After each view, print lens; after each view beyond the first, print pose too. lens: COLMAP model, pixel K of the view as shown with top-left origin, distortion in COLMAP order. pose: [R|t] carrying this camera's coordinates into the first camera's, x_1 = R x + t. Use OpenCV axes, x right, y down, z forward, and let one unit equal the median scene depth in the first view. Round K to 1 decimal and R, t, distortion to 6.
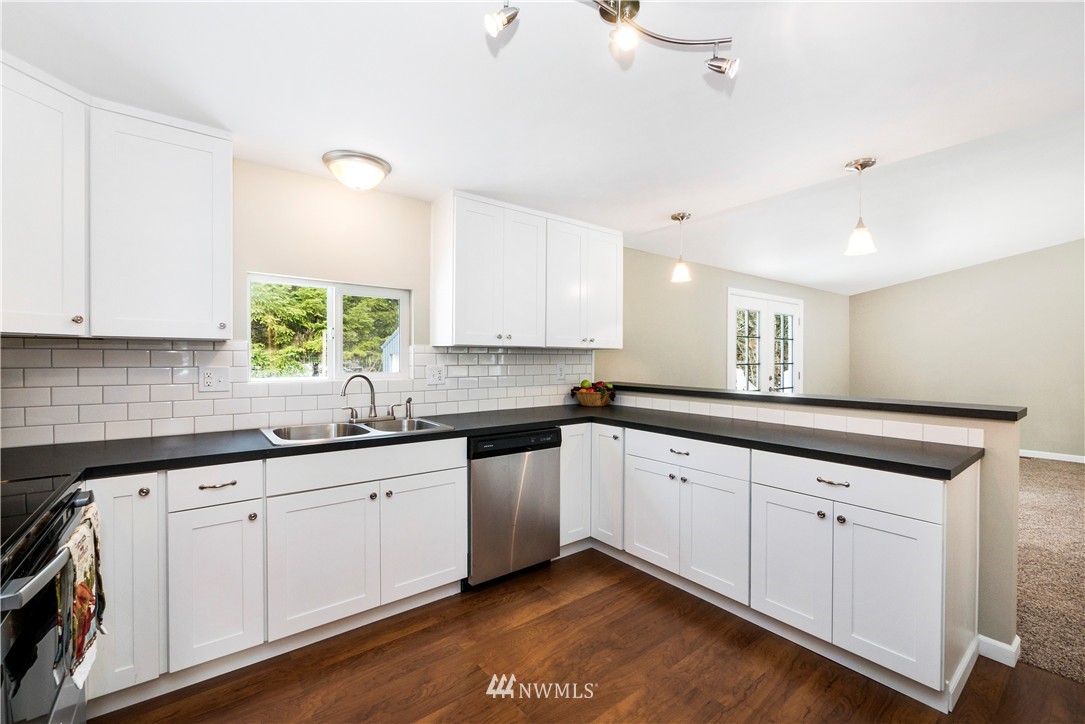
lens RADIAL K [[459.6, 0, 546.1], [0, 459.6, 364.8], [0, 0, 1]] dist [-0.002394, -0.000570]
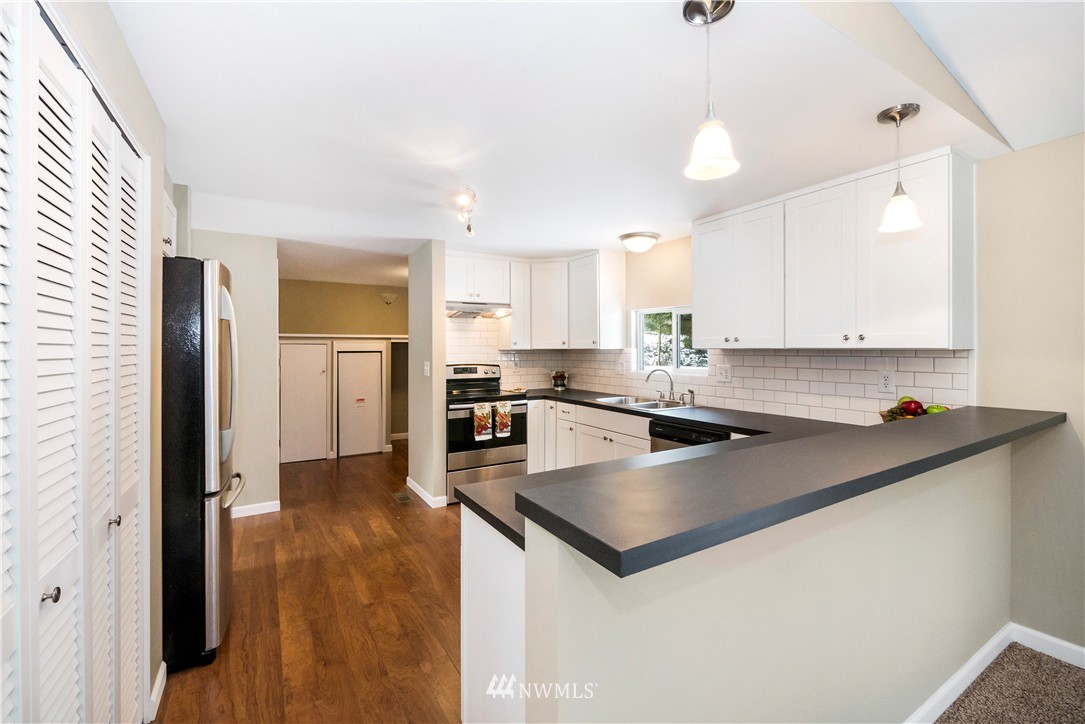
lens RADIAL K [[459.6, 0, 549.1], [0, 459.6, 357.3], [0, 0, 1]] dist [-0.002394, -0.000570]
pose [[-0.119578, 0.009701, -0.992777, 1.037674], [-0.017468, 0.999777, 0.011873, -0.027164], [0.992671, 0.018761, -0.119381, 0.753572]]
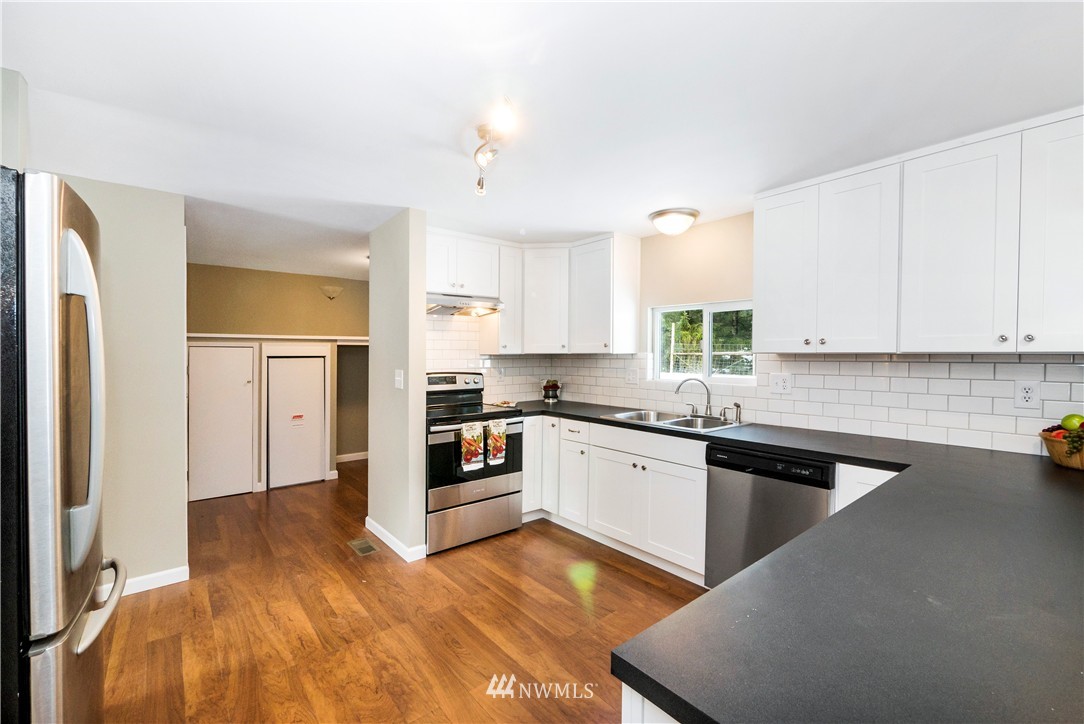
lens RADIAL K [[459.2, 0, 545.1], [0, 459.2, 360.5], [0, 0, 1]] dist [-0.002394, -0.000570]
pose [[0.013152, 0.006682, -0.999891, 0.758136], [-0.016741, 0.999839, 0.006462, -0.025267], [0.999773, 0.016654, 0.013262, 0.536952]]
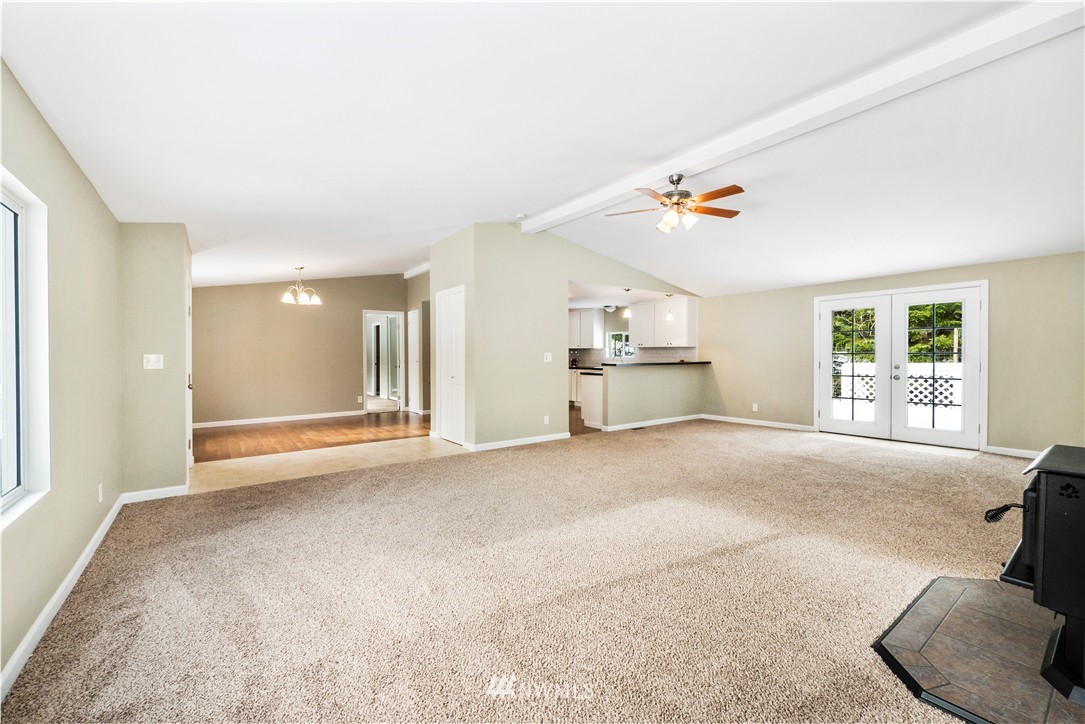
lens RADIAL K [[459.6, 0, 546.9], [0, 459.6, 360.2], [0, 0, 1]] dist [-0.002394, -0.000570]
pose [[-0.036896, 0.005895, -0.999302, 3.326802], [-0.014071, 0.999880, 0.006418, 0.039861], [0.999220, 0.014298, -0.036809, 0.488621]]
